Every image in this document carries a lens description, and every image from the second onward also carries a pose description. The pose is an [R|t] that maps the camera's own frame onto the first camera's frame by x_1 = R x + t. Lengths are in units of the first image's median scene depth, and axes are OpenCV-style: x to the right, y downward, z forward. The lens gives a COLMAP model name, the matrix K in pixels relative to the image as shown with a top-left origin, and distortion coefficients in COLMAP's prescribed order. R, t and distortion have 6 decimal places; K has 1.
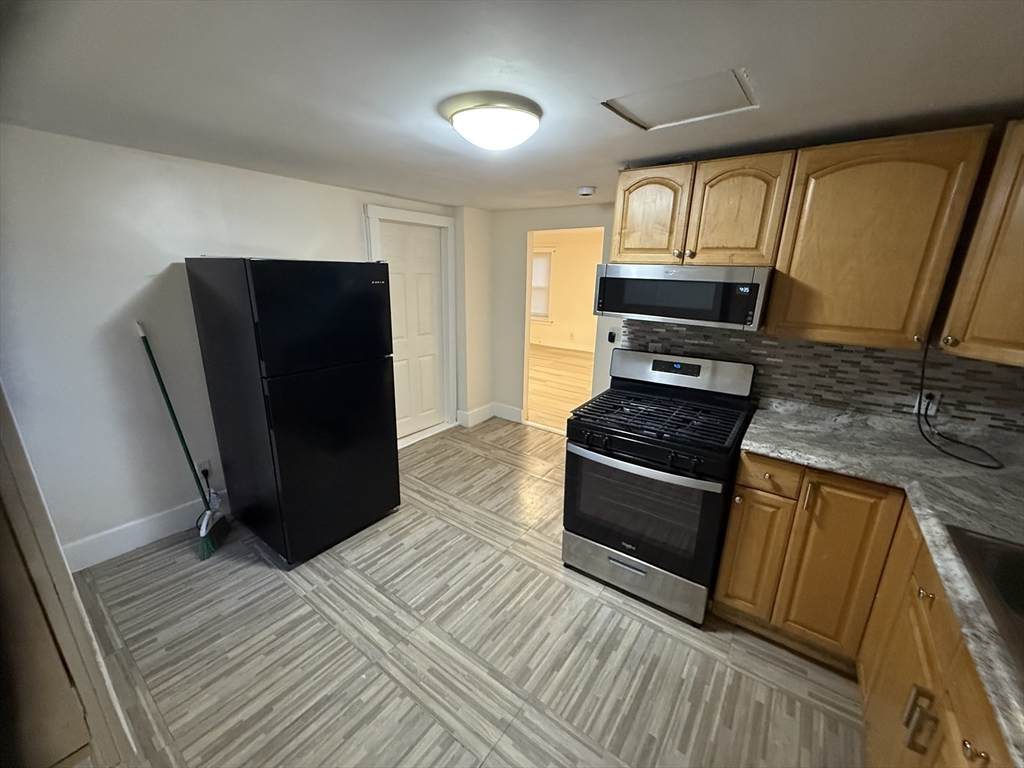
lens RADIAL K [[405.9, 0, 511.7], [0, 405.9, 383.7], [0, 0, 1]] dist [-0.003536, 0.000614]
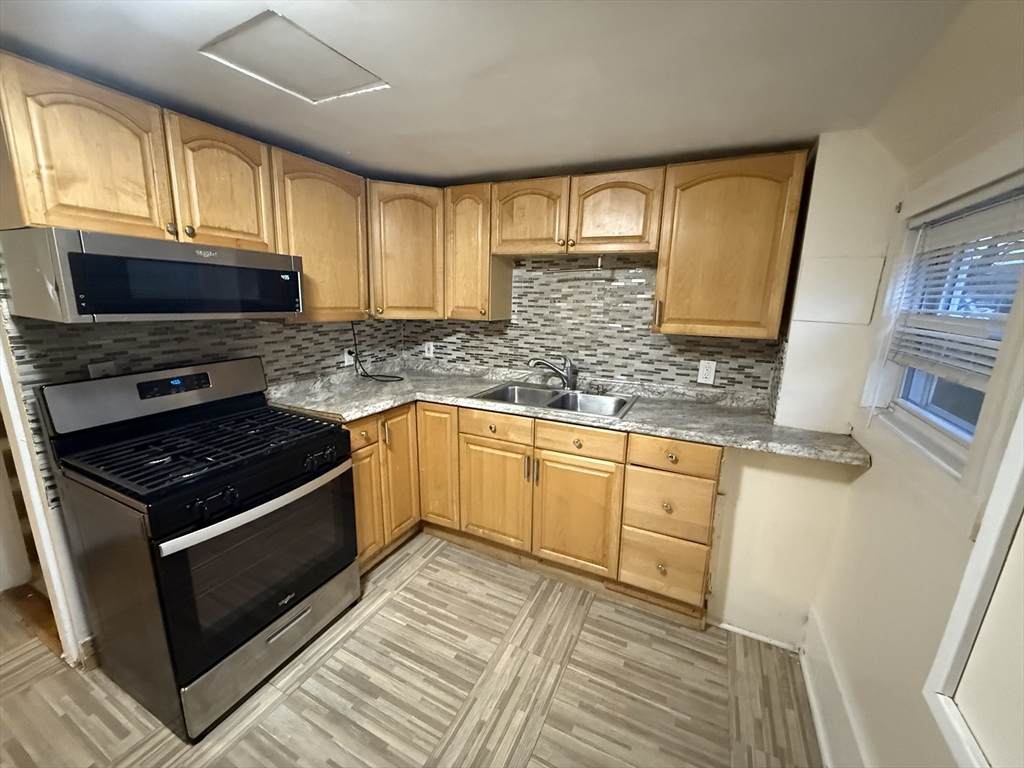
lens RADIAL K [[405.9, 0, 510.6], [0, 405.9, 383.9], [0, 0, 1]] dist [-0.003536, 0.000614]
pose [[-0.170295, -0.231385, 0.957842, -0.492521], [0.238893, 0.933348, 0.267941, -0.112494], [-0.955997, 0.274451, -0.103669, 0.595805]]
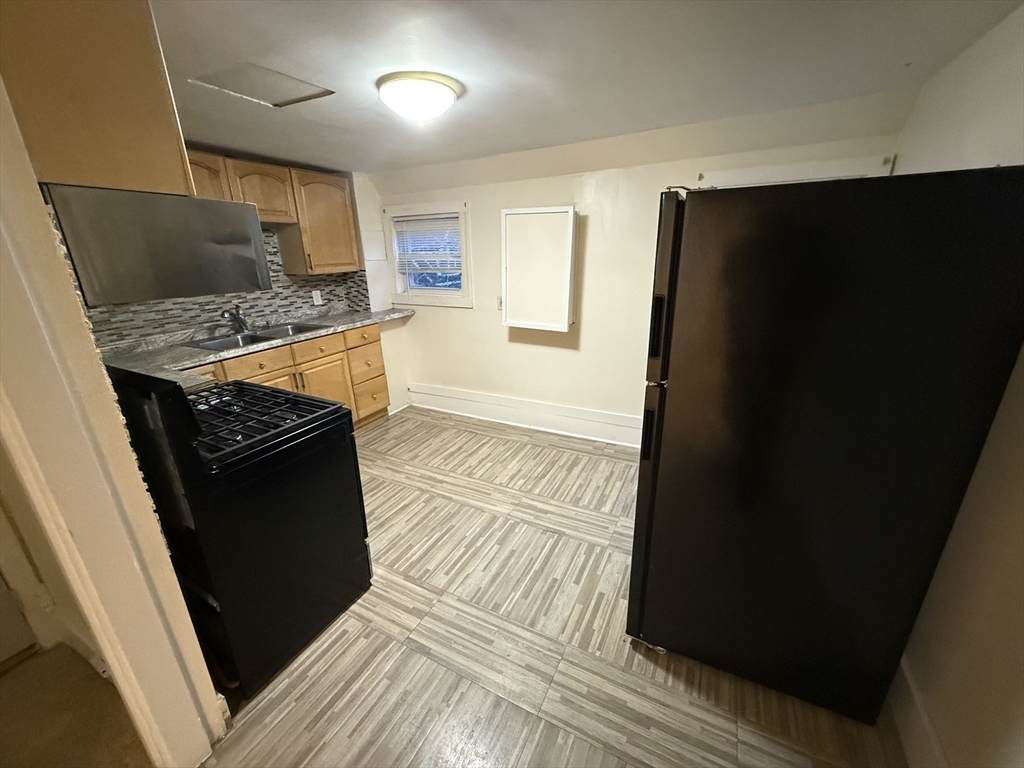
lens RADIAL K [[405.9, 0, 513.5], [0, 405.9, 383.9], [0, 0, 1]] dist [-0.003536, 0.000614]
pose [[-0.987143, 0.051396, -0.151353, -0.070508], [-0.041777, 0.831021, 0.554670, -0.462501], [0.154285, 0.553861, -0.818189, 1.869486]]
